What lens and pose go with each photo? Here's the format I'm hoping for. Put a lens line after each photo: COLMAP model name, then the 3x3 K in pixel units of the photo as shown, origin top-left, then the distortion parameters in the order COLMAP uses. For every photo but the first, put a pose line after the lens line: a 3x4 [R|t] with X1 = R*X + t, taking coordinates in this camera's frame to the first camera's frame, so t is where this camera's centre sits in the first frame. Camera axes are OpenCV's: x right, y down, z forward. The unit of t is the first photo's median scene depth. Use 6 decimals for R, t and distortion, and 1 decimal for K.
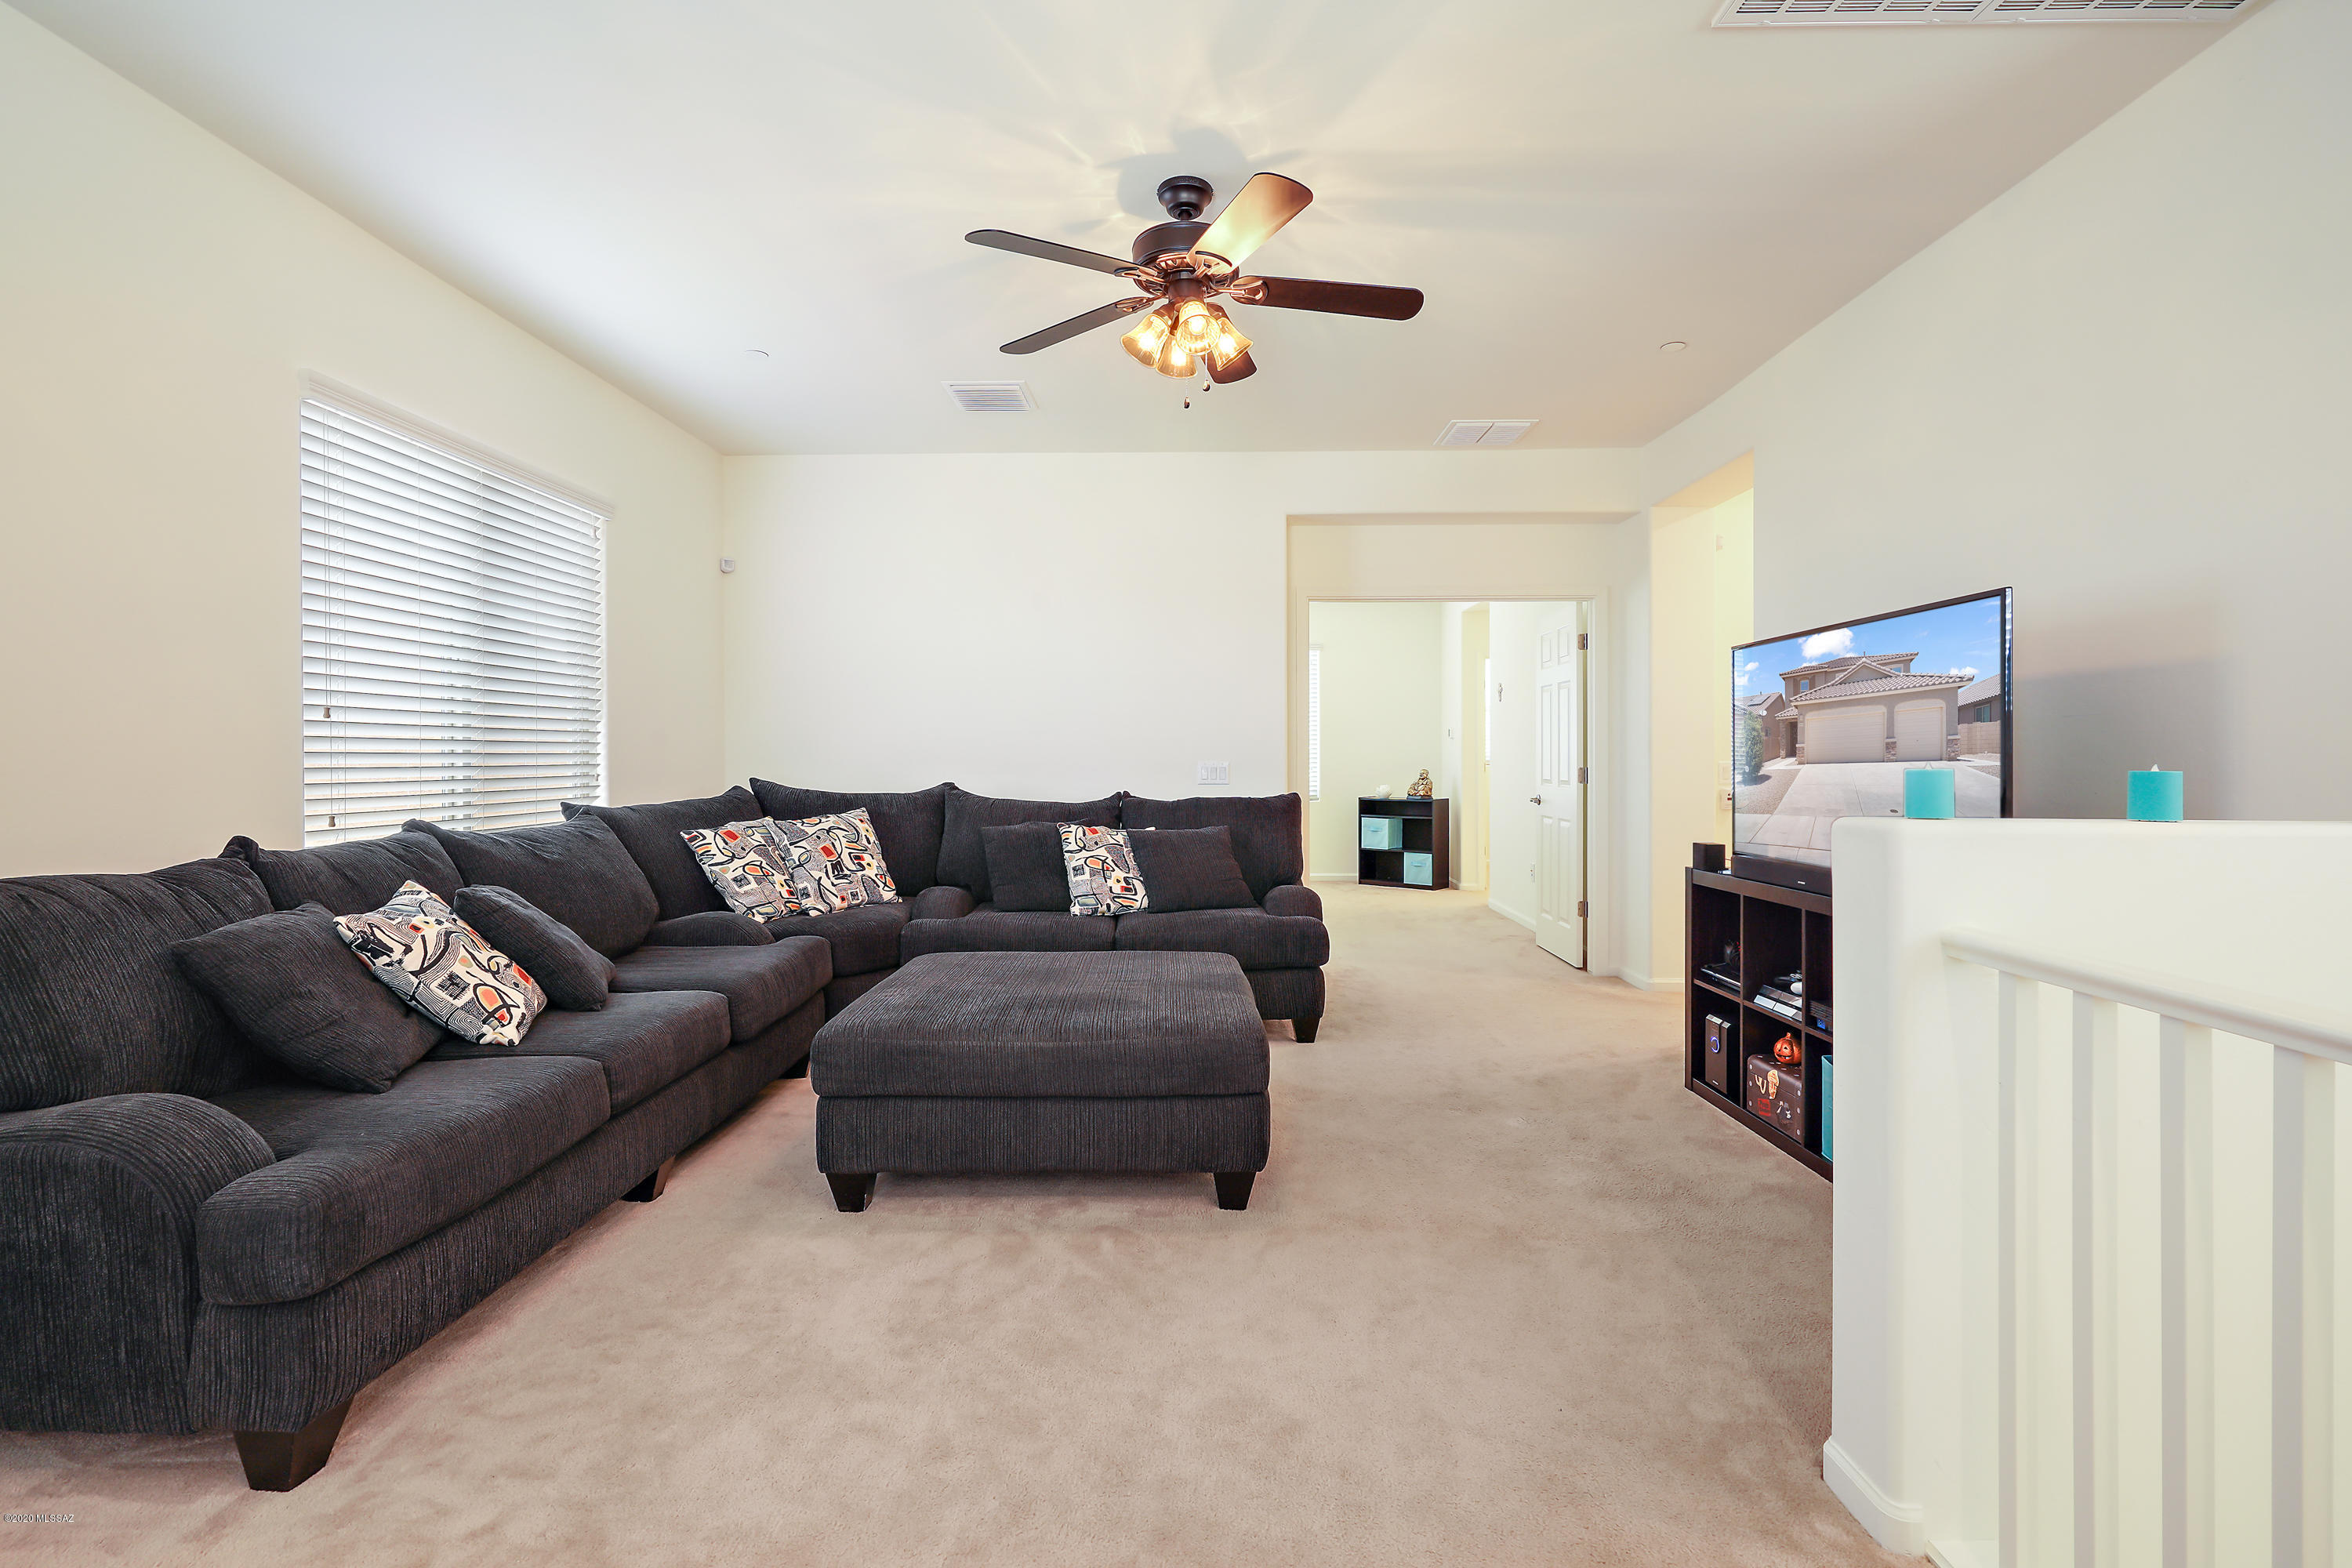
lens RADIAL K [[1073.0, 0, 1182.9], [0, 1073.0, 776.3], [0, 0, 1]] dist [-0.003196, 0.000003]
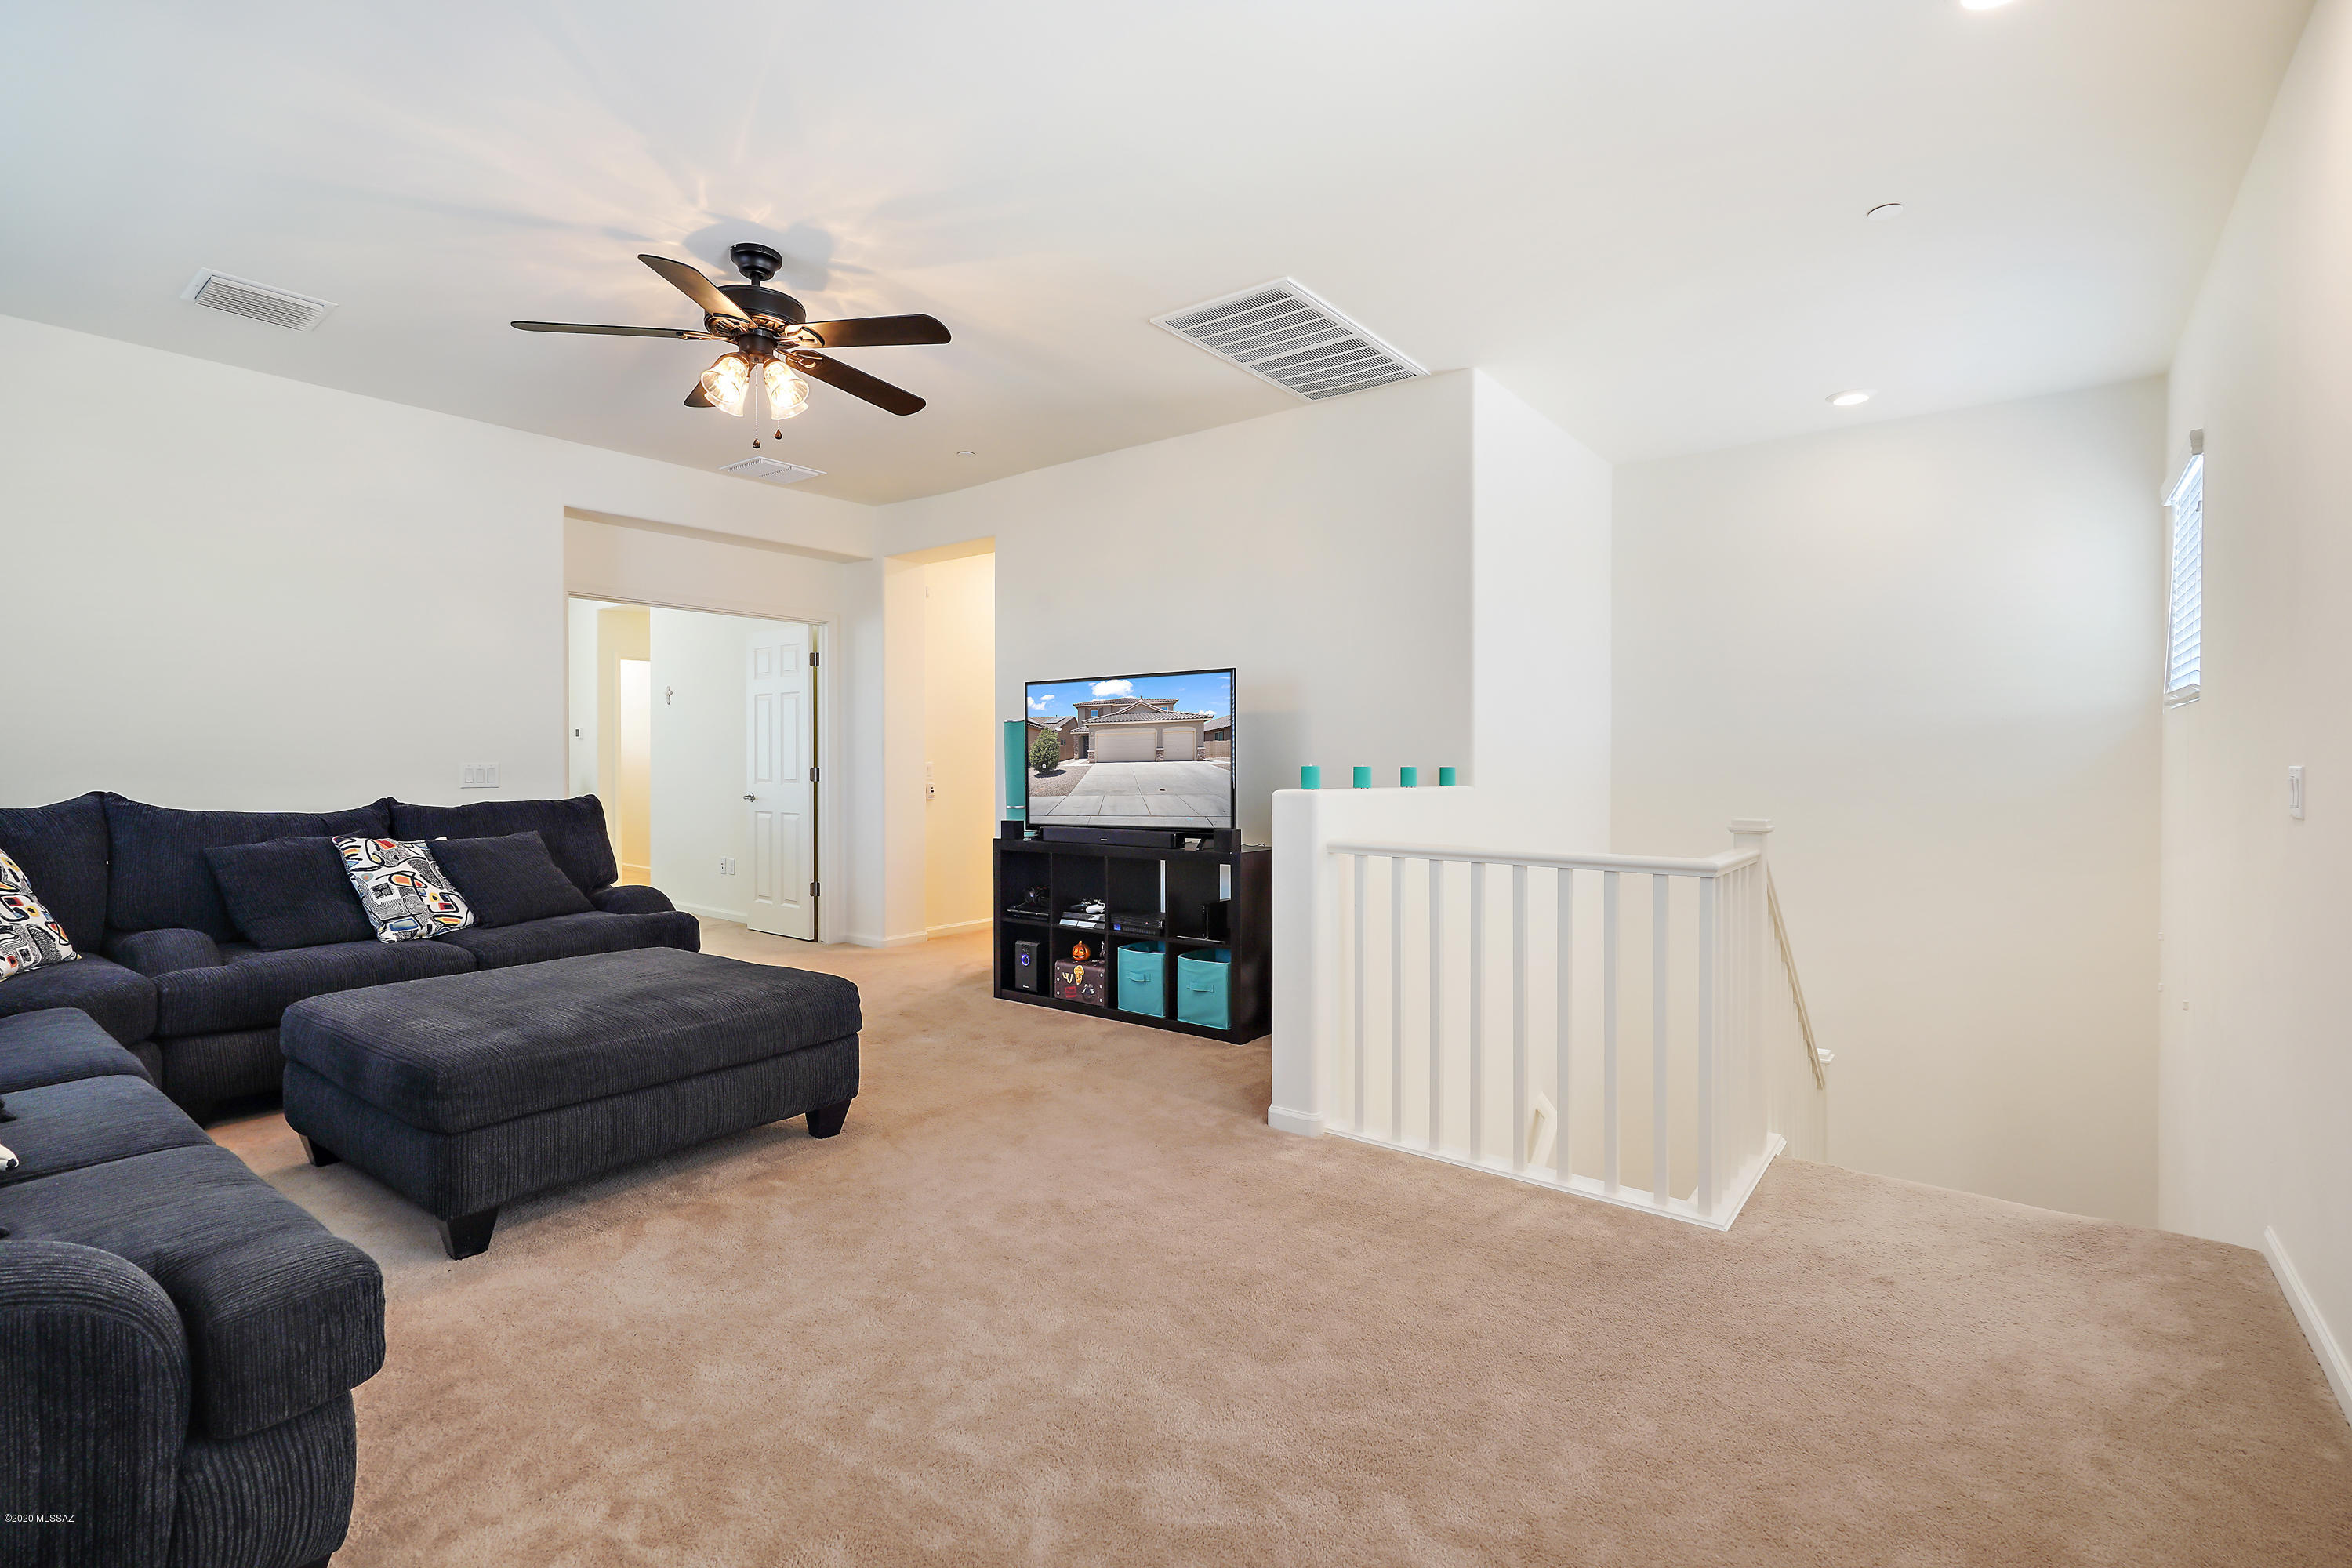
lens RADIAL K [[1077.2, 0, 1176.0], [0, 1077.2, 784.0], [0, 0, 1]] dist [0.002115, 0.000564]
pose [[0.599936, -0.016323, 0.799882, -0.586903], [0.011372, 0.999865, 0.011875, 0.000397], [-0.799967, 0.001972, 0.600040, -0.027415]]
